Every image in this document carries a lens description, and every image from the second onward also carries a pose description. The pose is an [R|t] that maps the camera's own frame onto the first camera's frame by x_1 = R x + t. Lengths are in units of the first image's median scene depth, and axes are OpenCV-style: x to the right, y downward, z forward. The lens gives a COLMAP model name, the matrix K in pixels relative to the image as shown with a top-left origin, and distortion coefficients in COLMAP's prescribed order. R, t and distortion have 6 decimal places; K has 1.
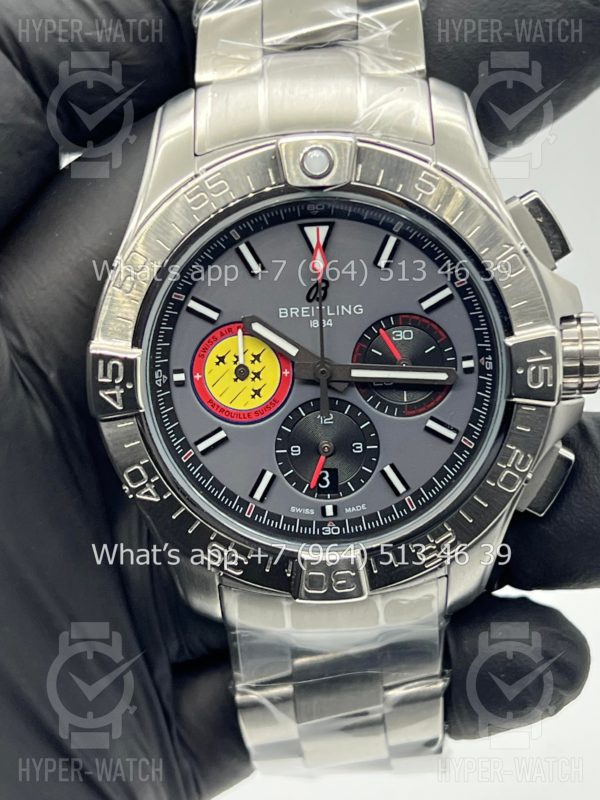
lens RADIAL K [[1878.4, 0, 300.6], [0, 1878.4, 399.5], [0, 0, 1]] dist [0.244362, 0.000000]
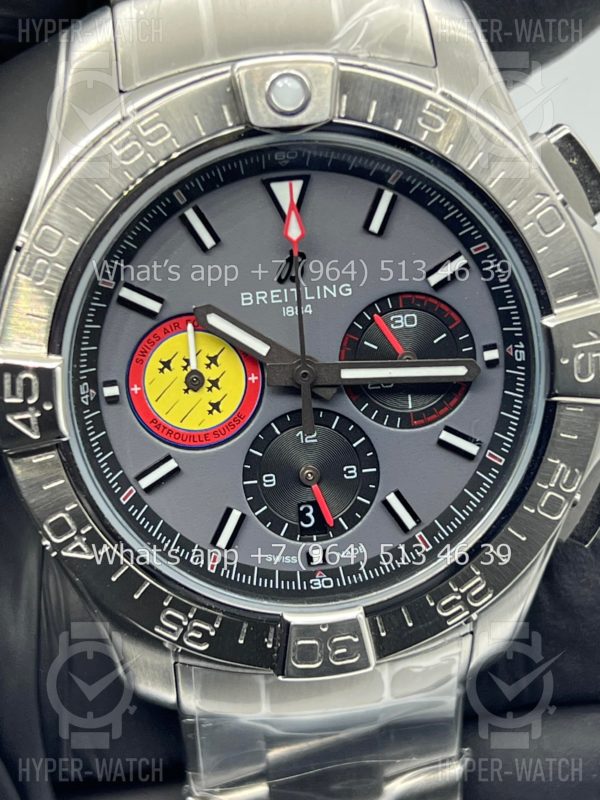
lens RADIAL K [[1878.4, 0, 297.1], [0, 1878.4, 399.4], [0, 0, 1]] dist [0.244362, 0.000000]
pose [[0.994348, -0.051038, 0.093101, -0.060992], [0.051341, 0.998681, -0.000852, -0.004262], [-0.092935, 0.005627, 0.995656, 0.246753]]
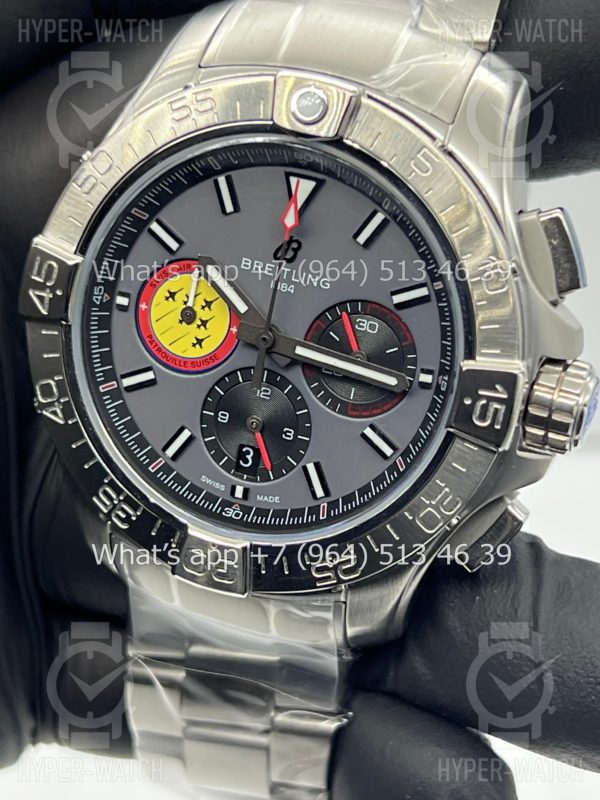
lens RADIAL K [[1878.4, 0, 296.1], [0, 1878.4, 410.0], [0, 0, 1]] dist [0.244362, 0.000000]
pose [[0.928240, 0.291915, -0.230555, 0.238395], [-0.290166, 0.956043, 0.042246, -0.024186], [0.232753, 0.027685, 0.972142, 0.135914]]
